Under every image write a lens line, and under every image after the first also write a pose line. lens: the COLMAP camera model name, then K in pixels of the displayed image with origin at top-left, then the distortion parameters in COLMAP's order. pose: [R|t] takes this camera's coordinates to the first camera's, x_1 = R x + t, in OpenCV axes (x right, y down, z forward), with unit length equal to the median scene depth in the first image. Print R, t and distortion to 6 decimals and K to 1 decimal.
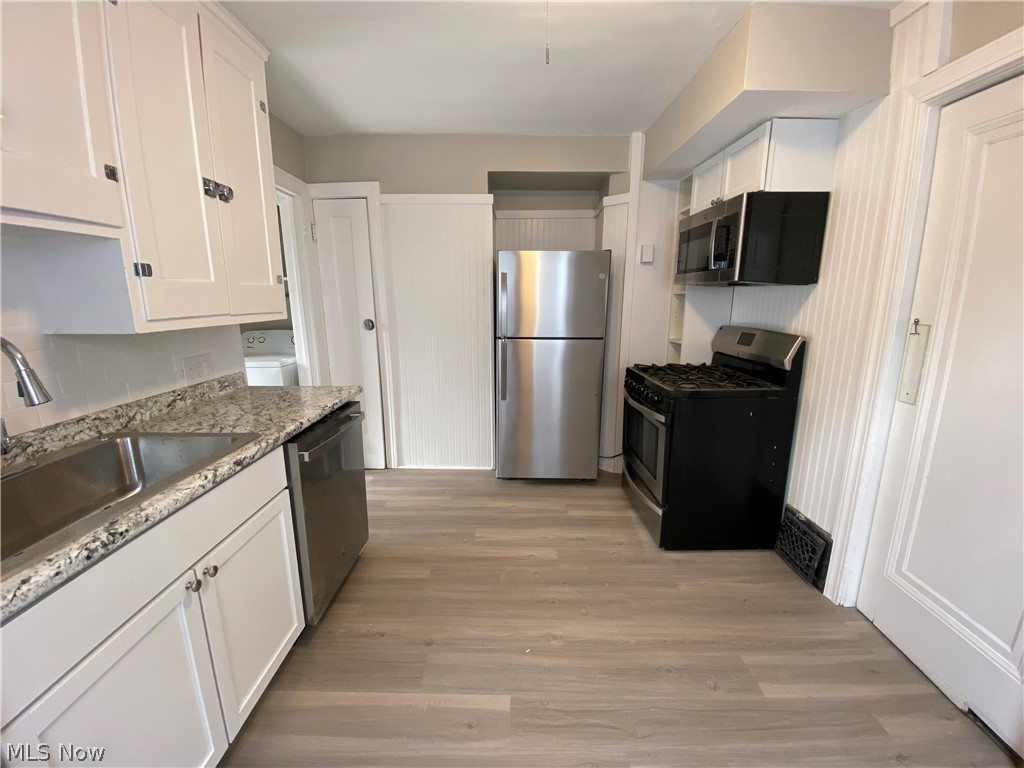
lens RADIAL K [[414.5, 0, 511.0], [0, 414.5, 382.6], [0, 0, 1]] dist [0.012167, -0.015413]
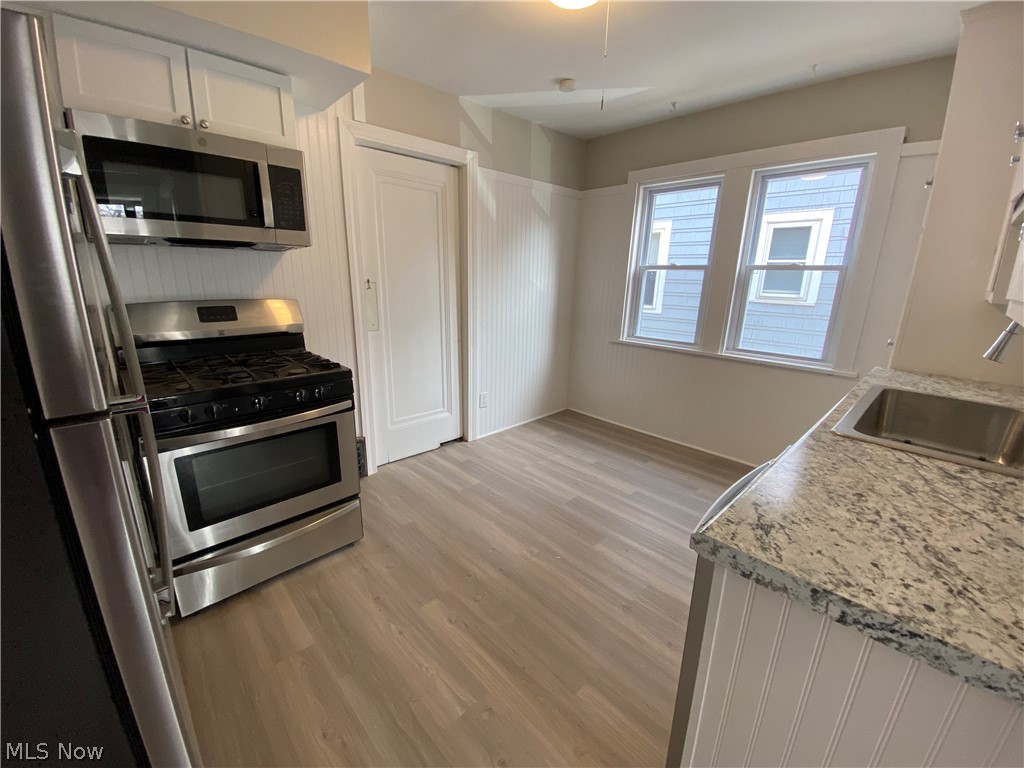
lens RADIAL K [[413.5, 0, 505.8], [0, 413.5, 387.0], [0, 0, 1]] dist [-0.014847, -0.003202]
pose [[-0.685846, -0.201976, 0.699157, -0.577596], [0.132538, 0.909982, 0.392895, -0.302579], [-0.715576, 0.362131, -0.597338, 1.577722]]
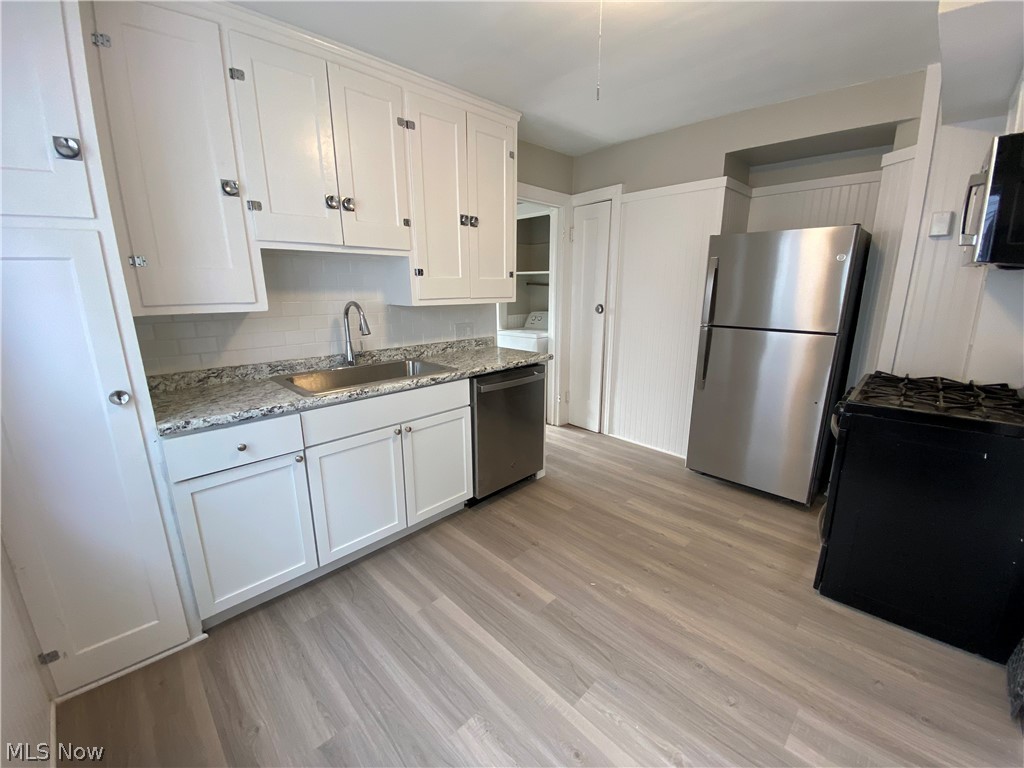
lens RADIAL K [[414.5, 0, 508.6], [0, 414.5, 386.2], [0, 0, 1]] dist [0.012167, -0.015413]
pose [[0.704104, 0.162424, -0.691272, 0.571657], [-0.137331, 0.986257, 0.091854, 0.007901], [0.696691, 0.030259, 0.716733, -0.039604]]
